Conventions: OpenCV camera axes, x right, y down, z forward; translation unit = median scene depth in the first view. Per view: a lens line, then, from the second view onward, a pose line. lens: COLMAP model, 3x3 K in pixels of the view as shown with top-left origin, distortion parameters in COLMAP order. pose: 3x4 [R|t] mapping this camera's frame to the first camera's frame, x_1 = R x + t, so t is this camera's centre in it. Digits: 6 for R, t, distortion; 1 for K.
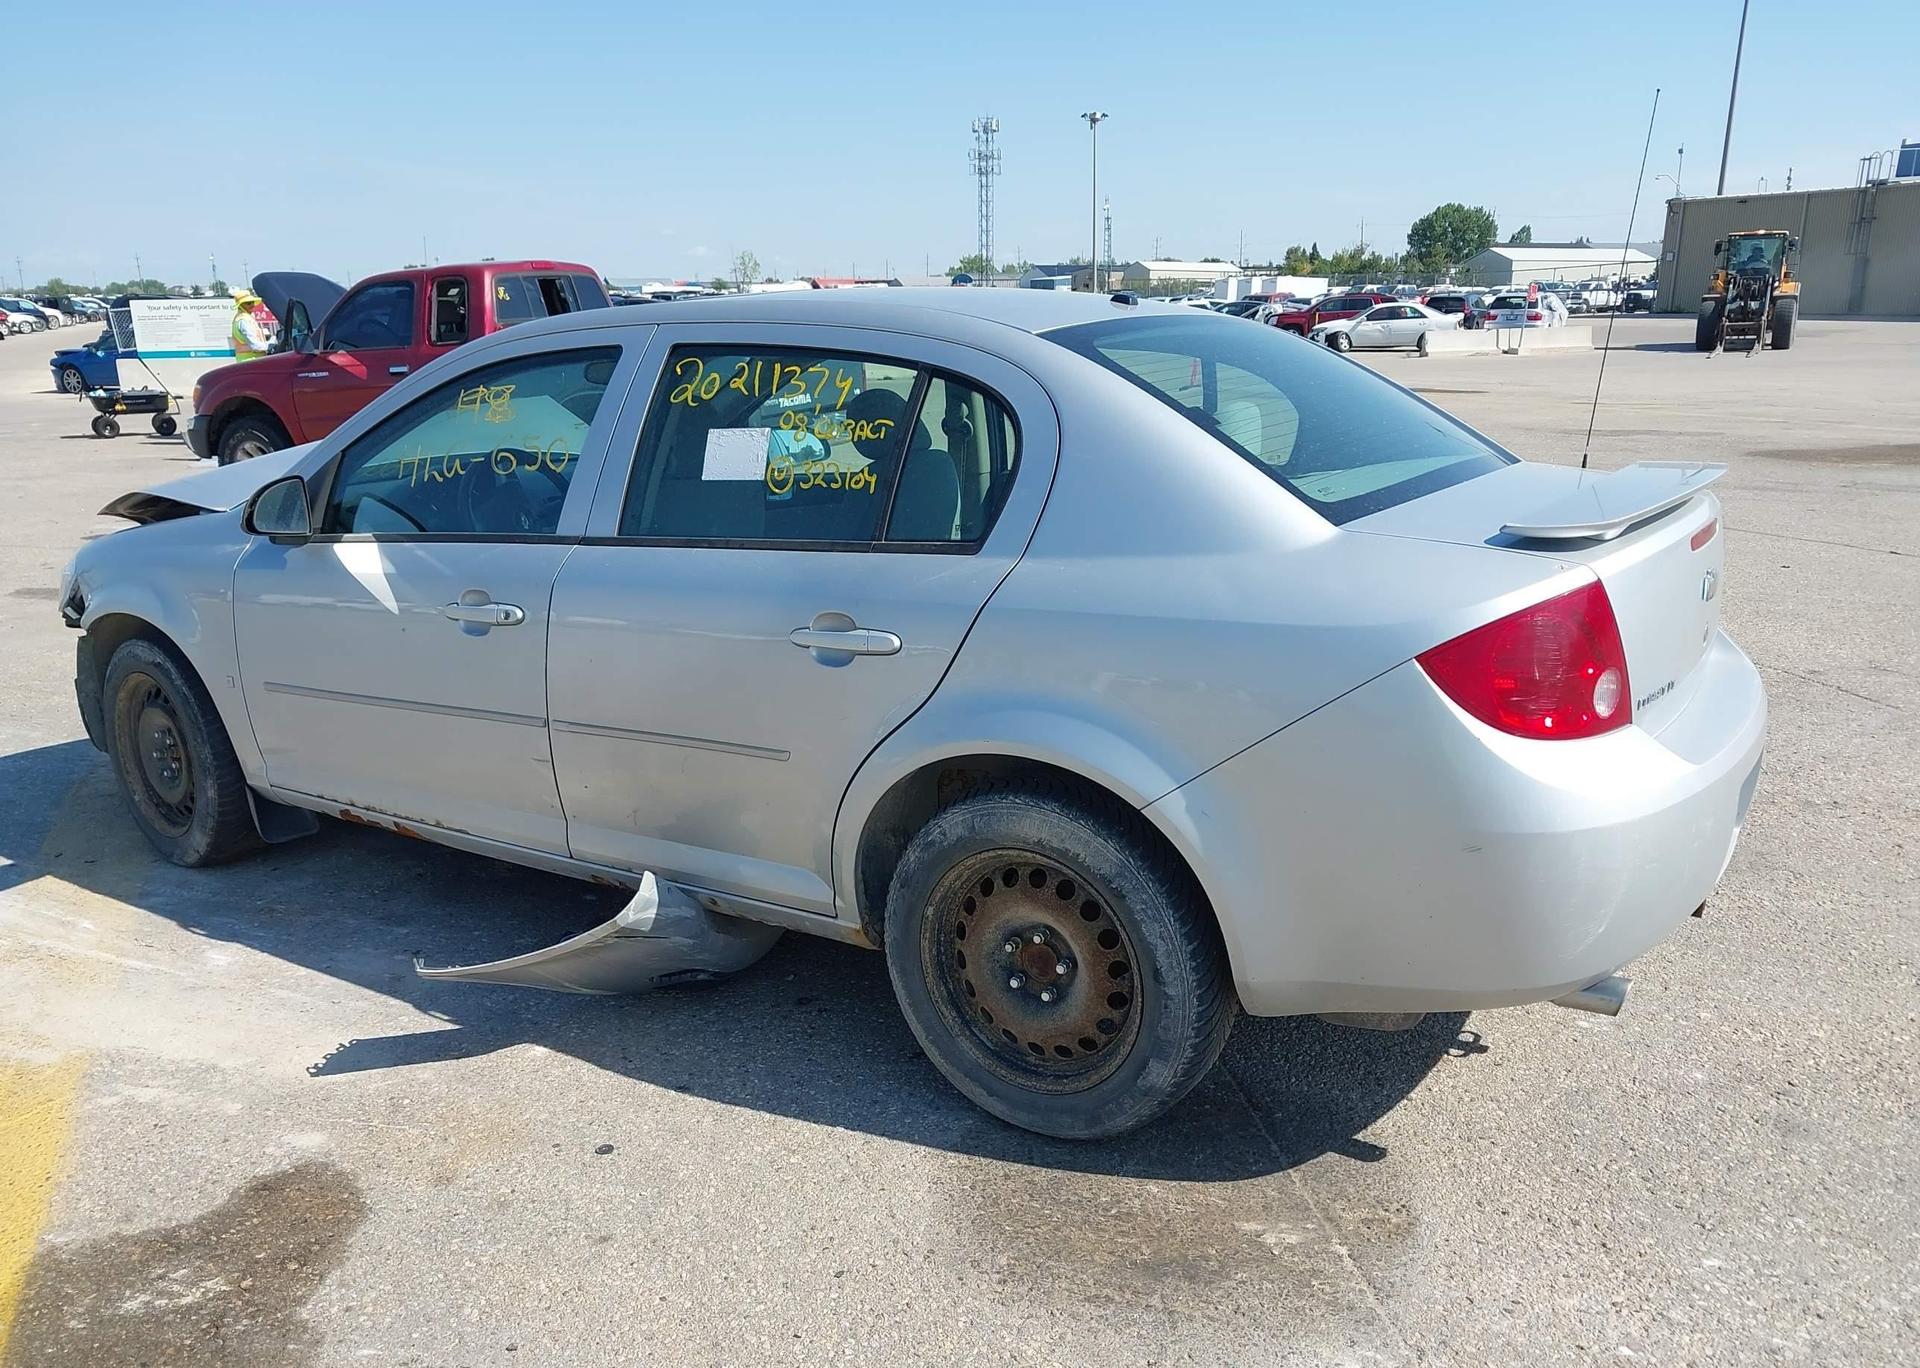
lens RADIAL K [[1540.6, 0, 961.4], [0, 1540.6, 678.2], [0, 0, 1]] dist [0.008349, -0.010596]
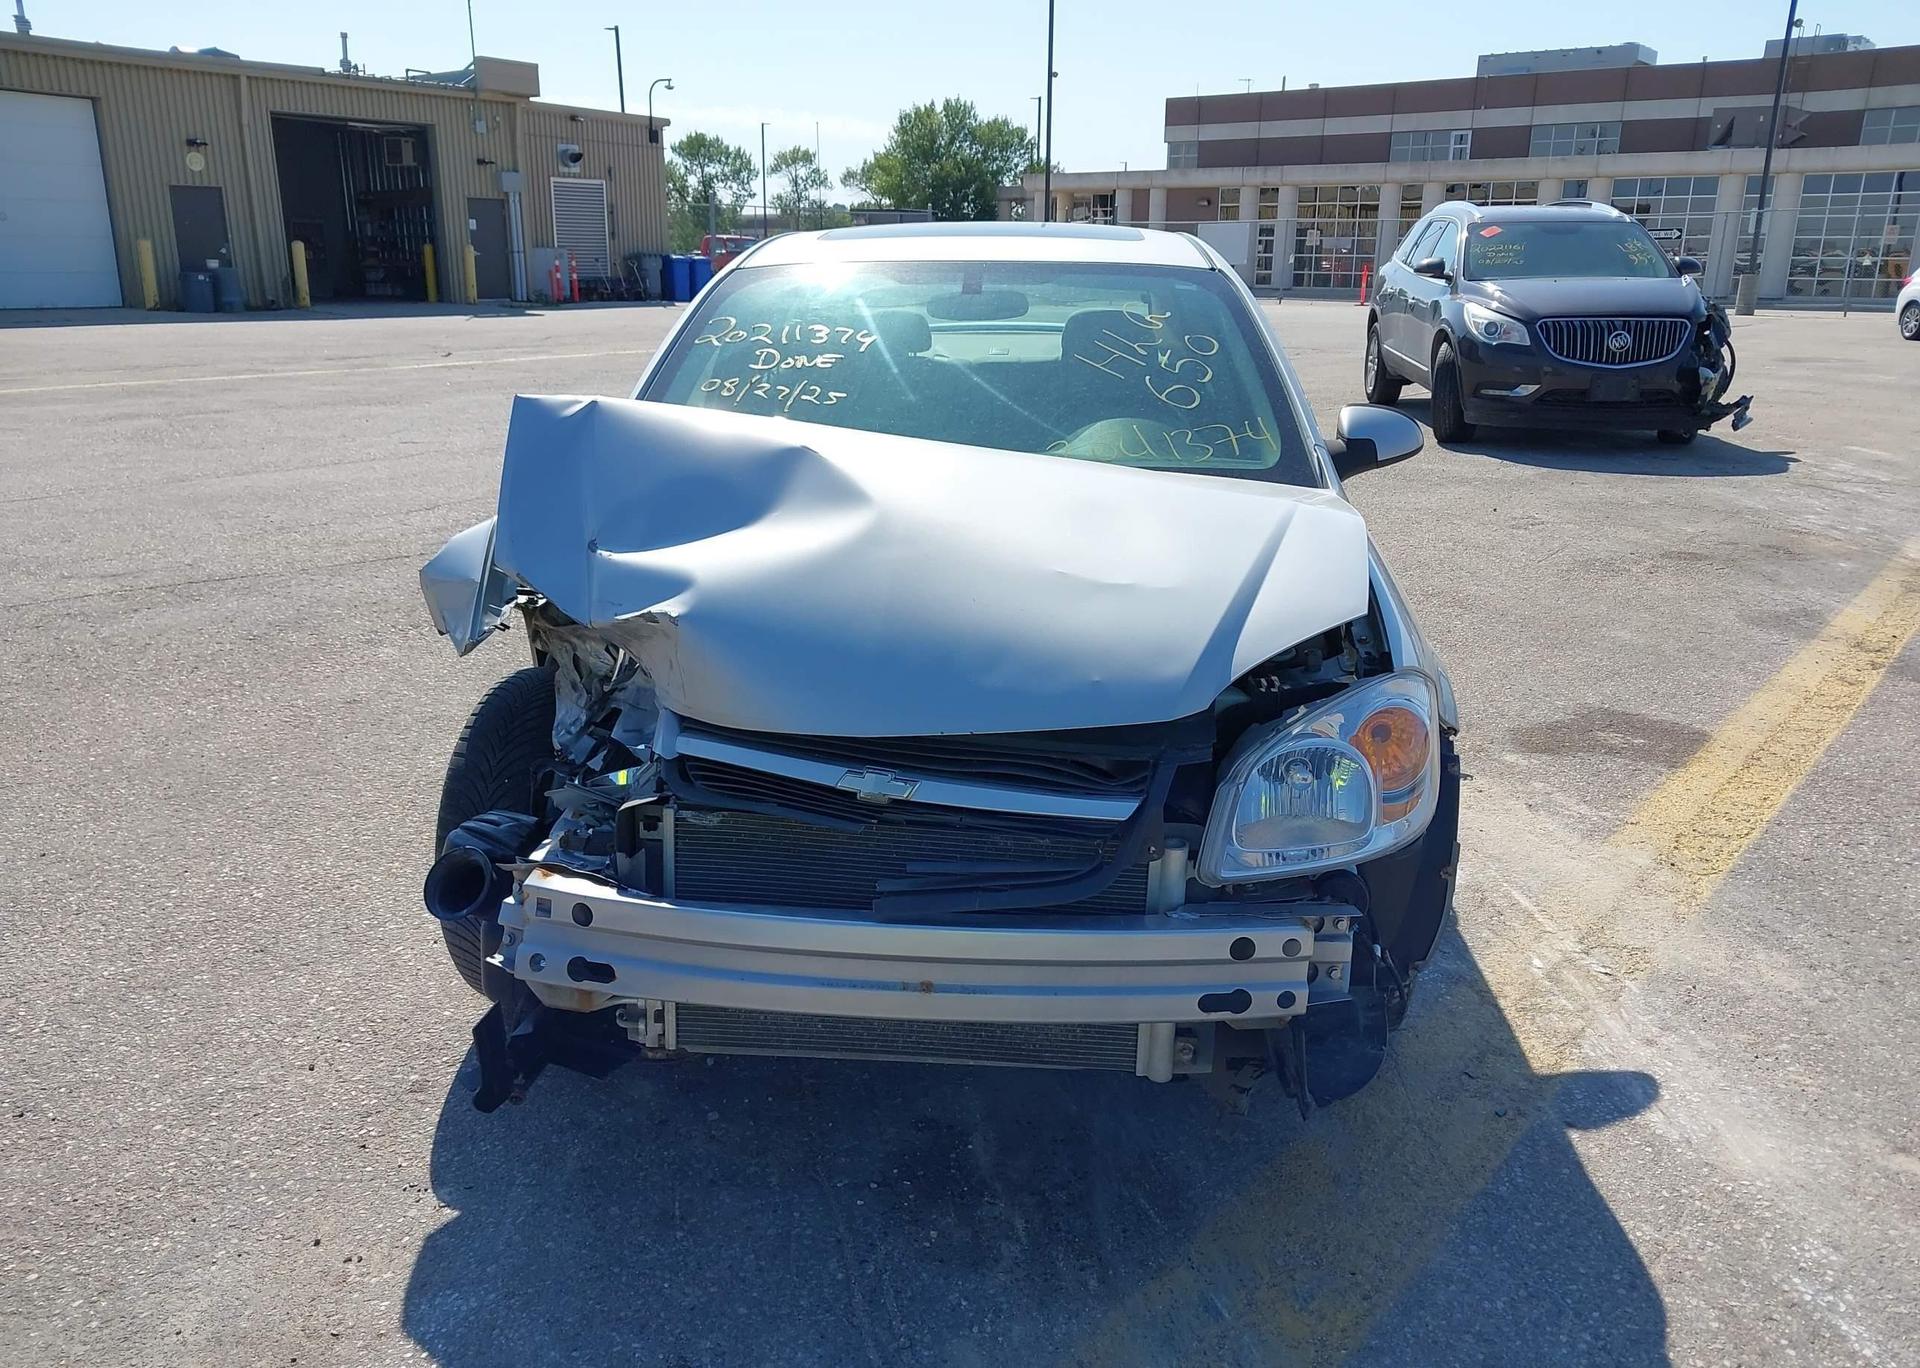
lens RADIAL K [[1540.6, 0, 968.0], [0, 1540.6, 685.2], [0, 0, 1]] dist [0.008349, -0.010596]
pose [[-0.496448, -0.225767, 0.838194, -1.321817], [0.206550, 0.907132, 0.366671, -0.430762], [-0.843135, 0.355162, -0.403712, 1.885033]]
